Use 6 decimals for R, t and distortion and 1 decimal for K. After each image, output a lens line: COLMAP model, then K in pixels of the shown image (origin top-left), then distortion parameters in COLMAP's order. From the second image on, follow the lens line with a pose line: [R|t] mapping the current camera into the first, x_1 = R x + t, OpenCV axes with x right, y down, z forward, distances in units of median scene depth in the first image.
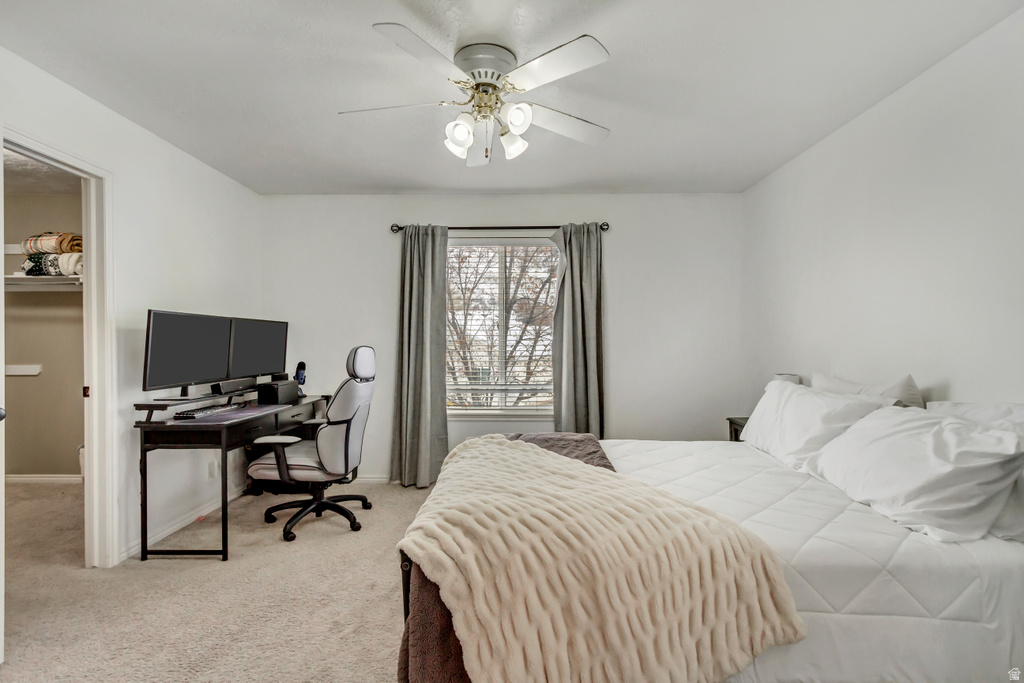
lens RADIAL K [[468.5, 0, 507.2], [0, 468.5, 342.3], [0, 0, 1]] dist [0.008005, 0.000026]
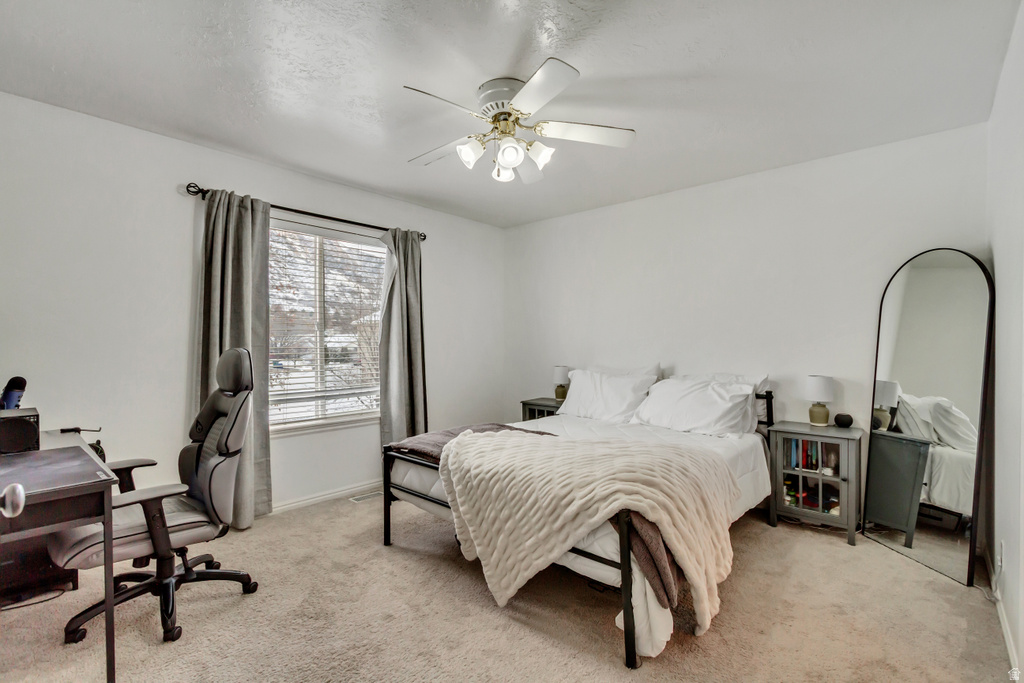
lens RADIAL K [[468.5, 0, 508.3], [0, 468.5, 343.4], [0, 0, 1]] dist [0.008005, 0.000026]
pose [[0.656329, 0.001597, 0.754473, -0.478543], [0.000000, 0.999998, -0.002117, 0.001170], [-0.754475, 0.001389, 0.656328, 0.143440]]
